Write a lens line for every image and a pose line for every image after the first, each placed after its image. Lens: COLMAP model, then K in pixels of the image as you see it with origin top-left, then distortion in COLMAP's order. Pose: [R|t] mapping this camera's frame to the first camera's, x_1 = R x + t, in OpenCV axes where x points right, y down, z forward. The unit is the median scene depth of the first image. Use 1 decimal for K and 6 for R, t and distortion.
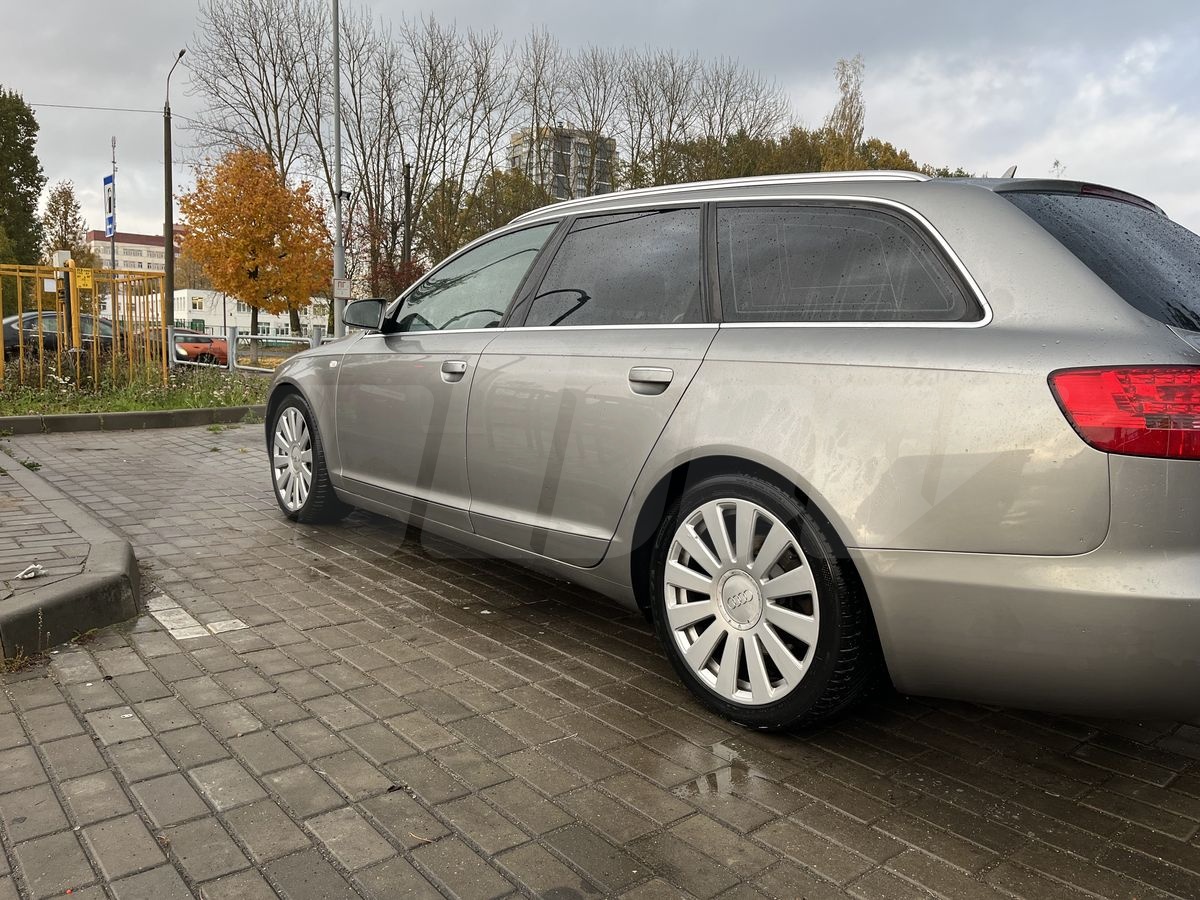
lens RADIAL K [[913.3, 0, 605.9], [0, 913.3, 453.6], [0, 0, 1]] dist [0.089671, -0.131034]
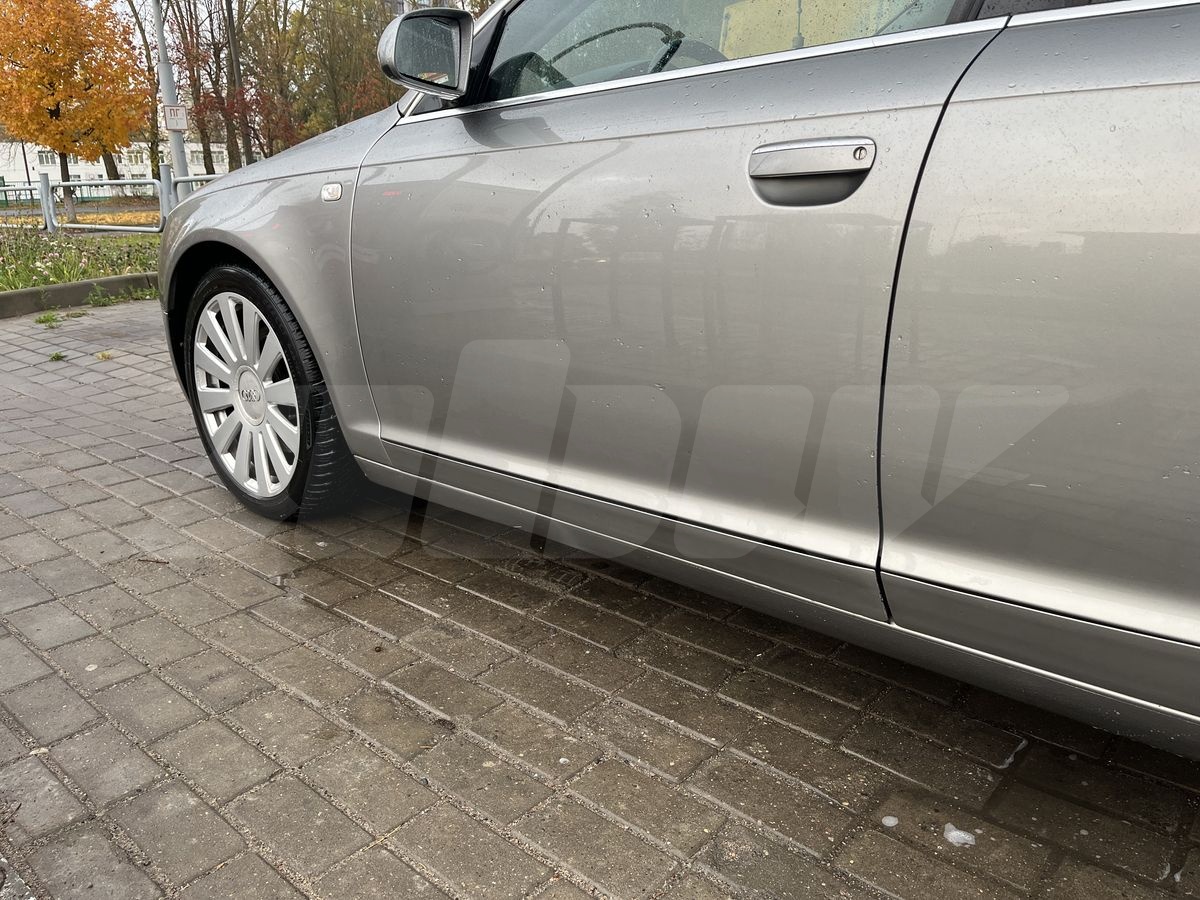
lens RADIAL K [[913.3, 0, 605.9], [0, 913.3, 453.6], [0, 0, 1]] dist [0.089671, -0.131034]
pose [[0.986908, -0.096165, 0.129477, -0.149232], [0.072334, 0.981443, 0.177586, -0.026729], [-0.144152, -0.165896, 0.975550, 0.334188]]
